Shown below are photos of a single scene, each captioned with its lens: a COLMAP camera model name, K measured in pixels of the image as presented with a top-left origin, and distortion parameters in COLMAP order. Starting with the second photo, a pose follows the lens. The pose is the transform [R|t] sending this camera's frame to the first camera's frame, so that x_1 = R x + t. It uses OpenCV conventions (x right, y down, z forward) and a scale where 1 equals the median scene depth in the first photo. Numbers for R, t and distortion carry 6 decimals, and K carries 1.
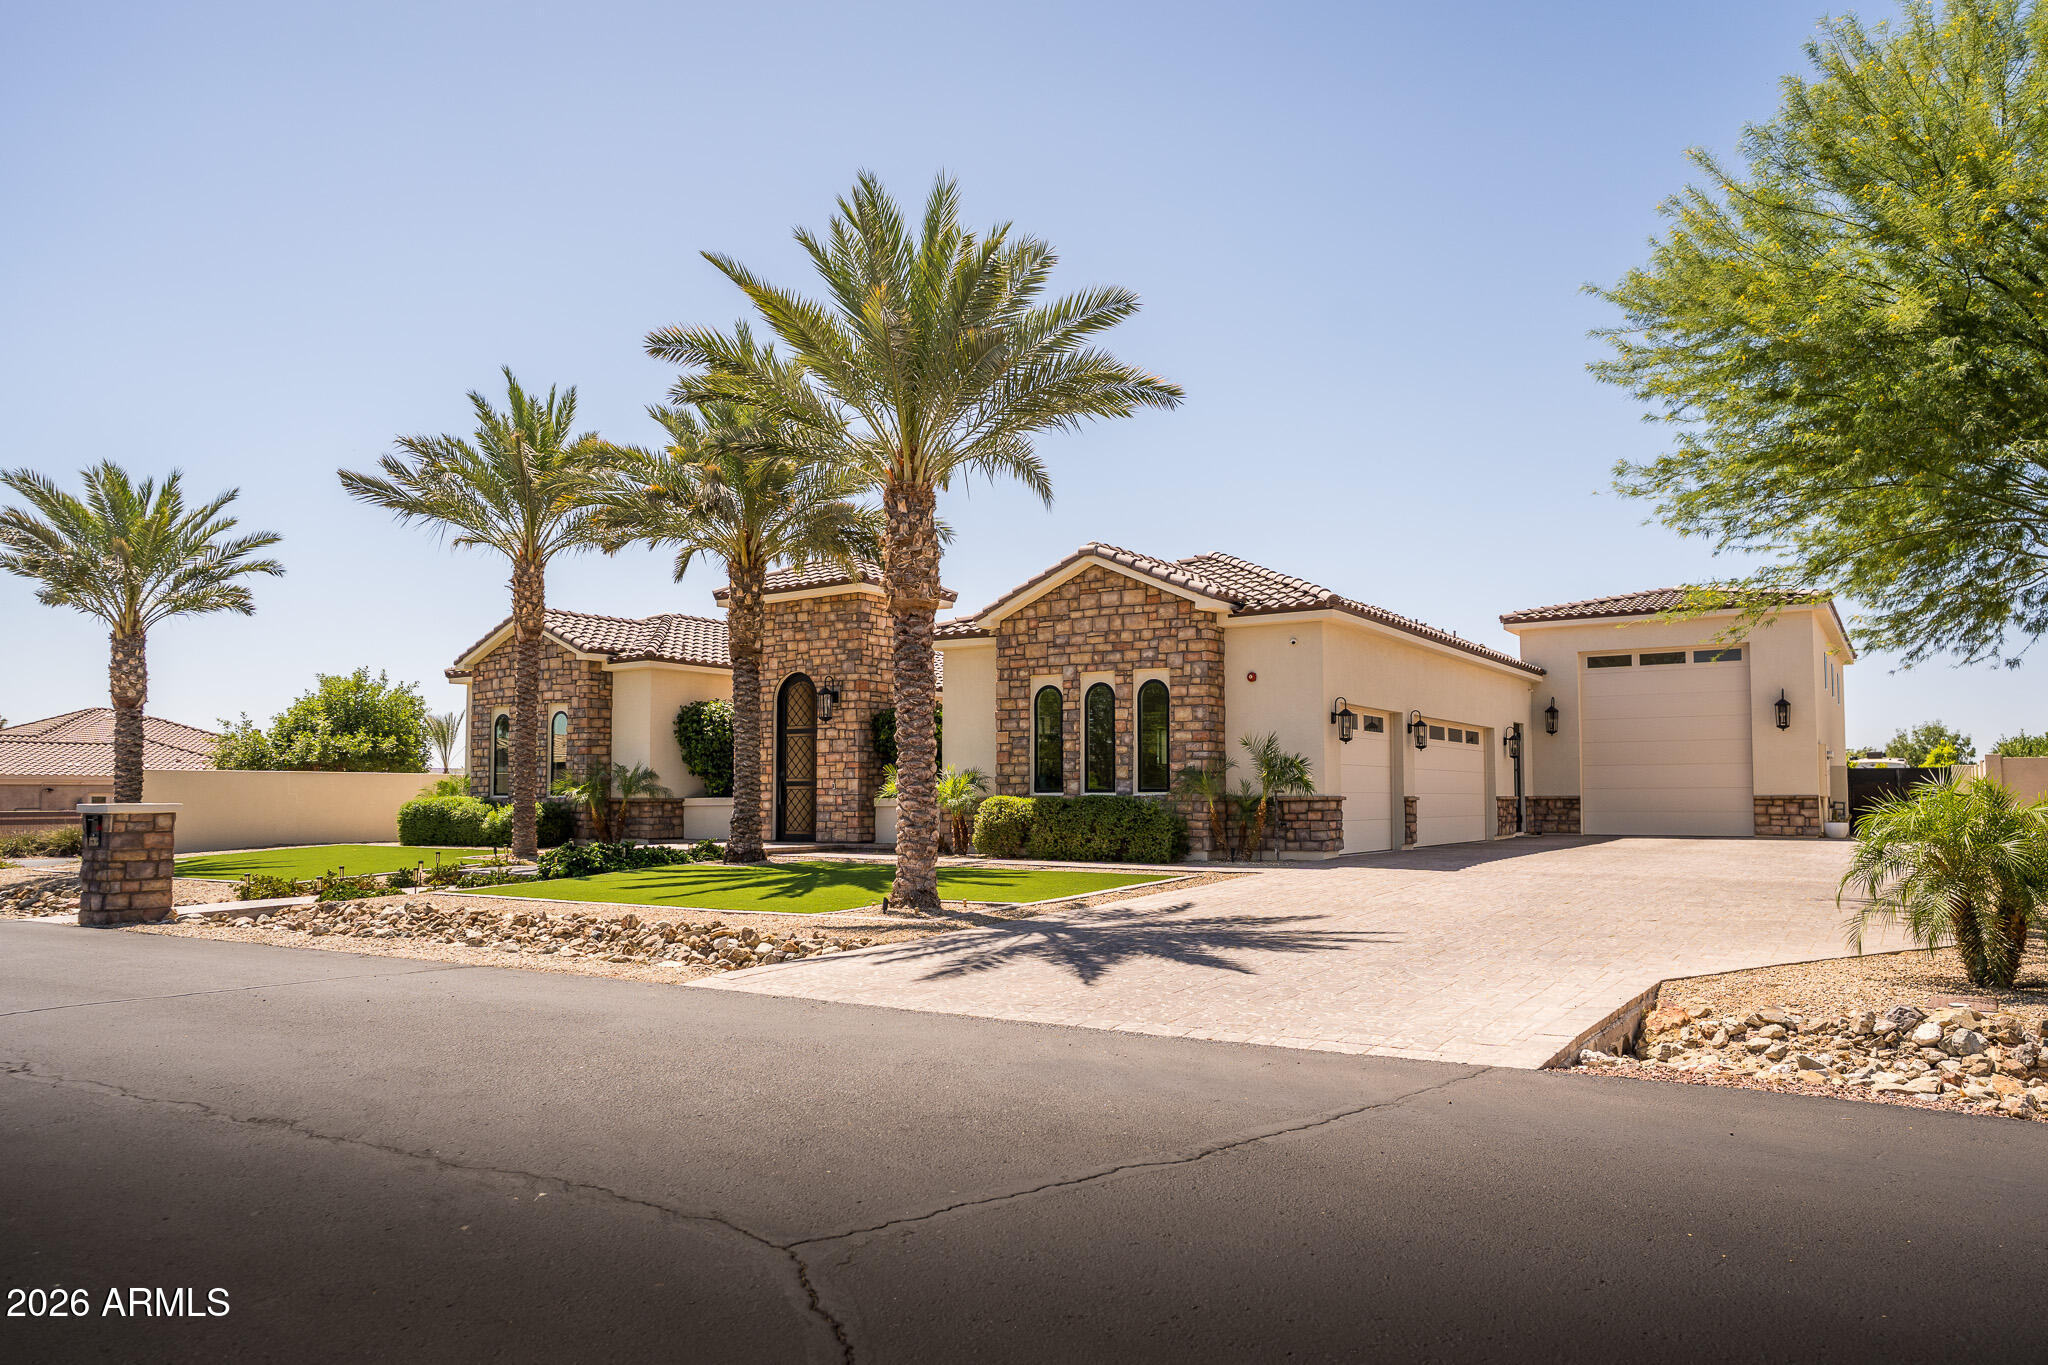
lens RADIAL K [[1315.2, 0, 1030.2], [0, 1315.2, 729.2], [0, 0, 1]] dist [-0.107189, -0.003777]
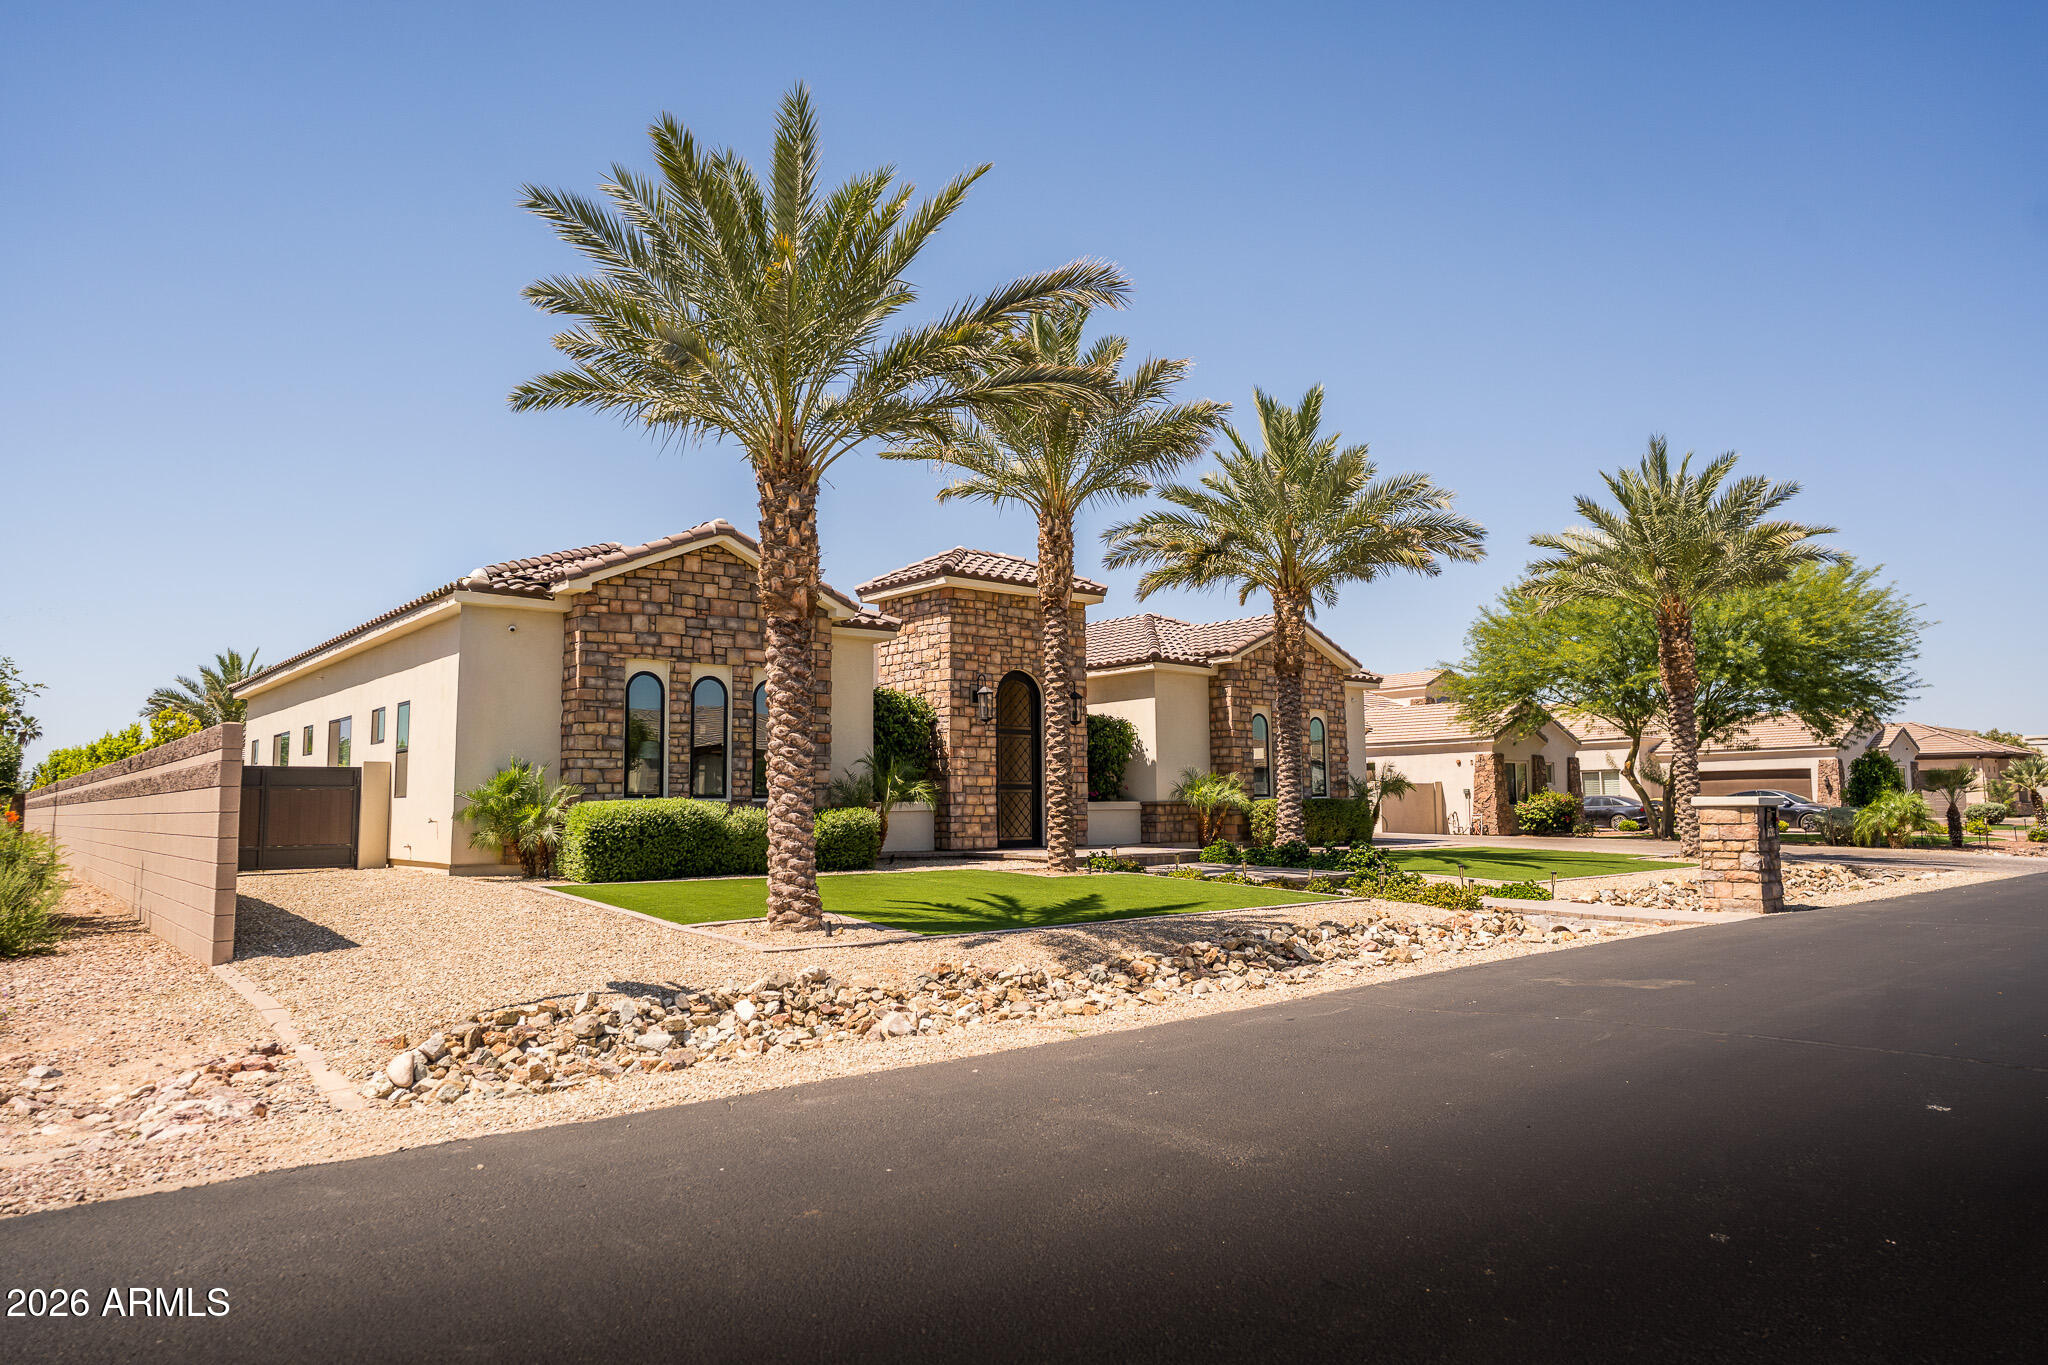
lens RADIAL K [[1315.2, 0, 1030.2], [0, 1315.2, 729.2], [0, 0, 1]] dist [-0.107189, -0.003777]
pose [[0.290015, 0.057620, 0.955286, -1.273963], [-0.040265, 0.998037, -0.047974, 0.052768], [-0.956175, -0.024552, 0.291766, 0.828795]]
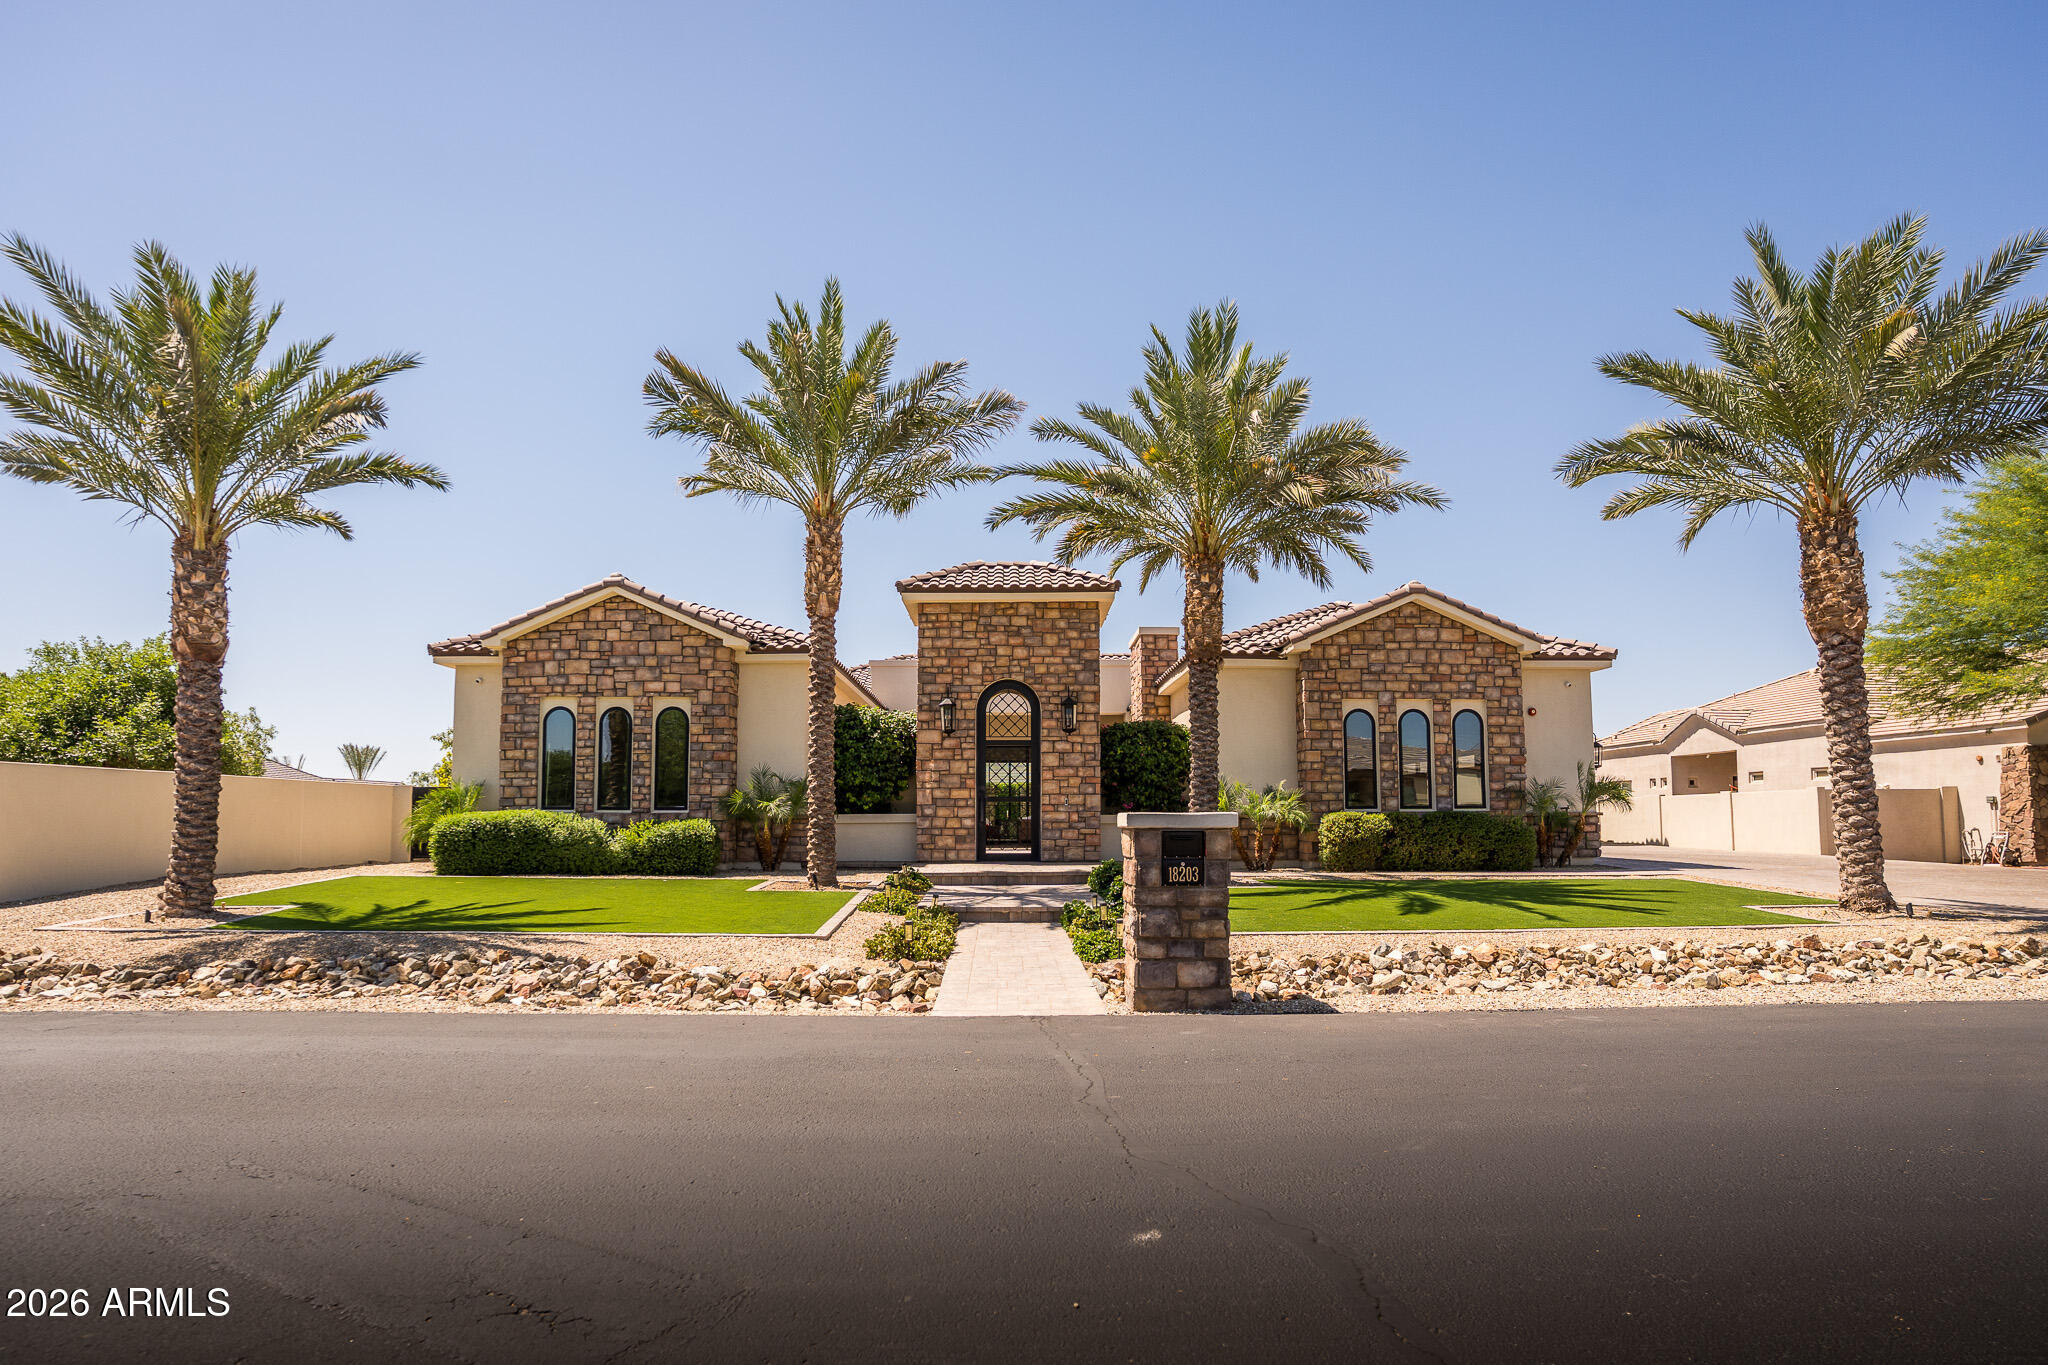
lens RADIAL K [[1134.2, 0, 920.1], [0, 1134.2, 757.9], [0, 0, 1]] dist [-0.085902, 0.001809]
pose [[0.855706, 0.031784, 0.516485, -0.754255], [-0.029672, 0.999483, -0.012346, 0.028144], [-0.516611, -0.004761, 0.856207, 0.398428]]
